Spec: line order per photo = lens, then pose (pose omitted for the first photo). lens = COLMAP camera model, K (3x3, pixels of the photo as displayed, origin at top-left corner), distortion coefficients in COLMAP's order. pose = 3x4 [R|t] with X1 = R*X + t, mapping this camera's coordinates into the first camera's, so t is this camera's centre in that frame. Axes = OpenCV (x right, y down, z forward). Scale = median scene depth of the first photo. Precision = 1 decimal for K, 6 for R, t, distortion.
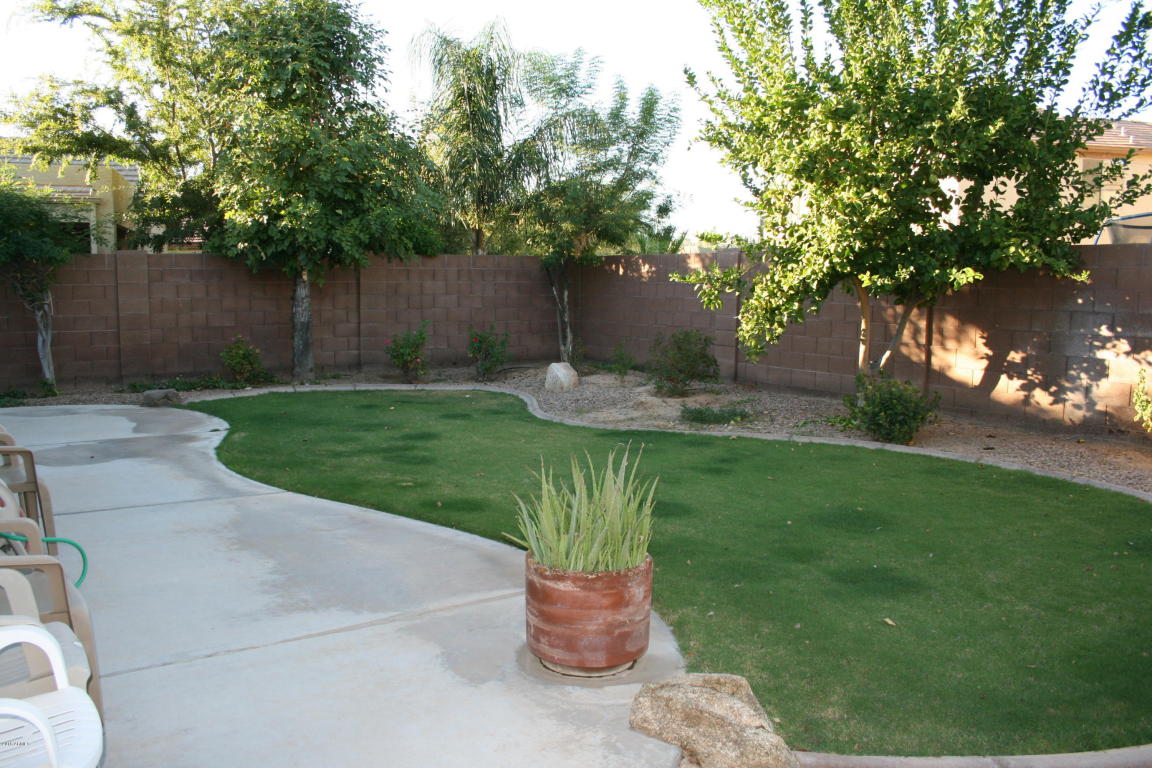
lens RADIAL K [[983.3, 0, 573.1], [0, 983.3, 380.0], [0, 0, 1]] dist [-0.143298, 0.128330]
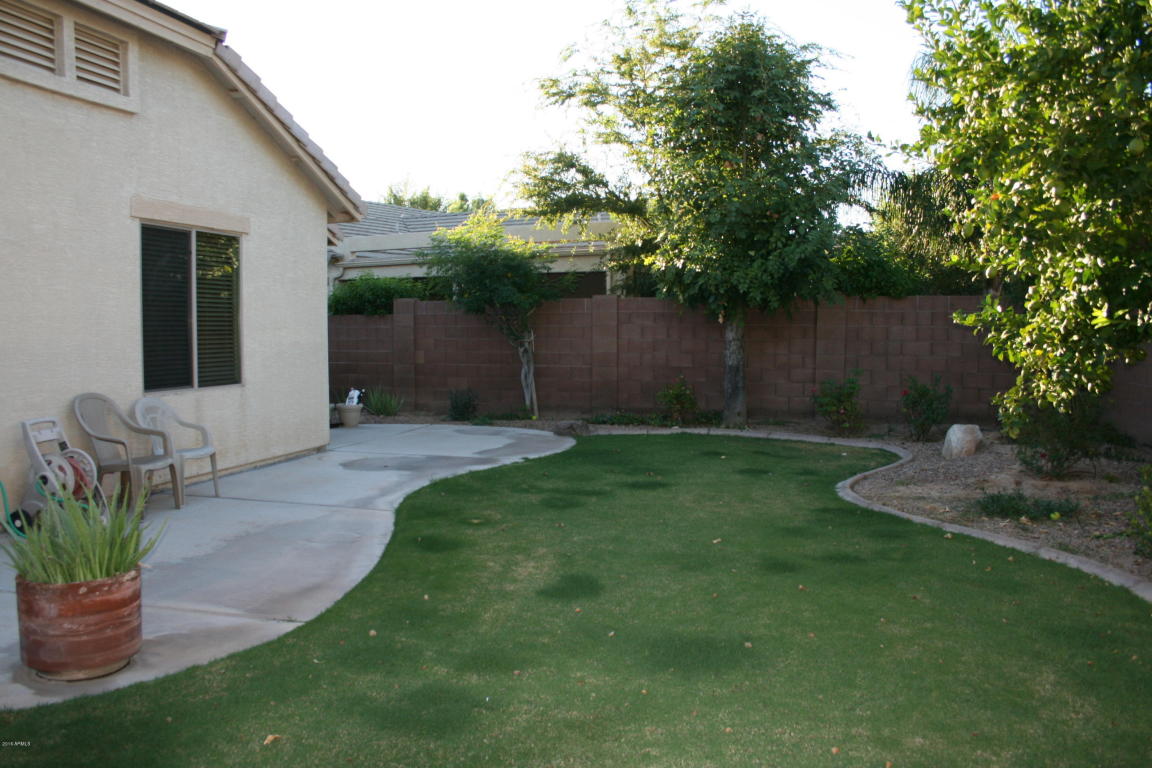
lens RADIAL K [[983.3, 0, 590.1], [0, 983.3, 395.7], [0, 0, 1]] dist [-0.143298, 0.128330]
pose [[0.643790, 0.051857, -0.763443, 0.403763], [-0.076671, 0.997052, 0.003070, -0.021003], [0.761351, 0.056557, 0.645868, 0.250166]]
